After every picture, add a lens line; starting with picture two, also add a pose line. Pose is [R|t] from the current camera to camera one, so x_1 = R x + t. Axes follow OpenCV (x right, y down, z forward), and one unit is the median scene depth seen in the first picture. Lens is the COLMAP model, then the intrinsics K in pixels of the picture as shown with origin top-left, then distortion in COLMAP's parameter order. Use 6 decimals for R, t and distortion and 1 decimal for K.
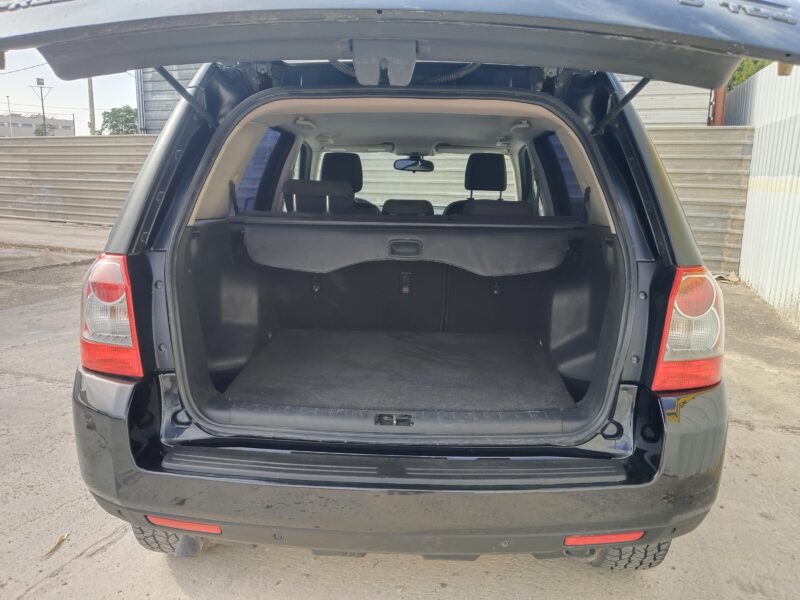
lens RADIAL K [[636.5, 0, 400.0], [0, 636.5, 300.0], [0, 0, 1]] dist [-0.020601, -0.006586]
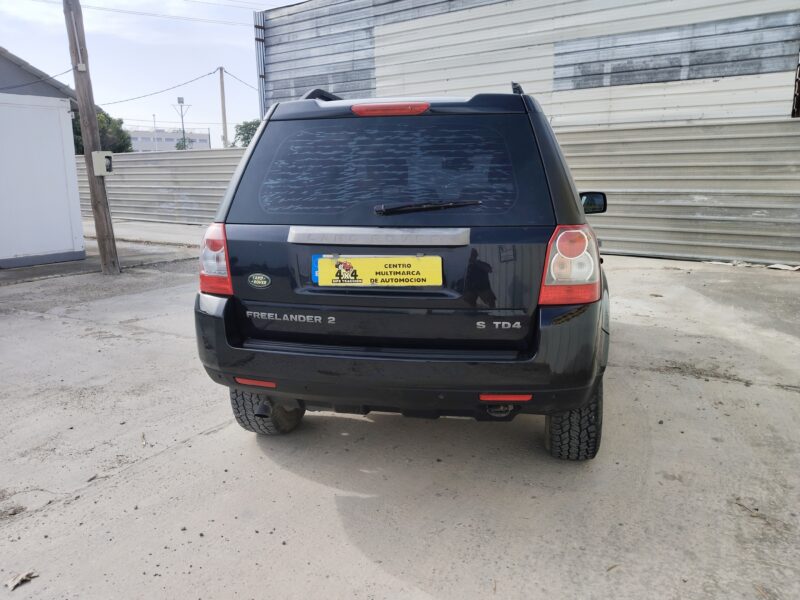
lens RADIAL K [[629.2, 0, 402.4], [0, 629.2, 302.1], [0, 0, 1]] dist [0.002973, -0.009322]
pose [[0.984172, 0.008225, -0.177025, 0.075516], [-0.008297, 0.999966, 0.000334, 0.031085], [0.177021, 0.001140, 0.984206, -0.128700]]
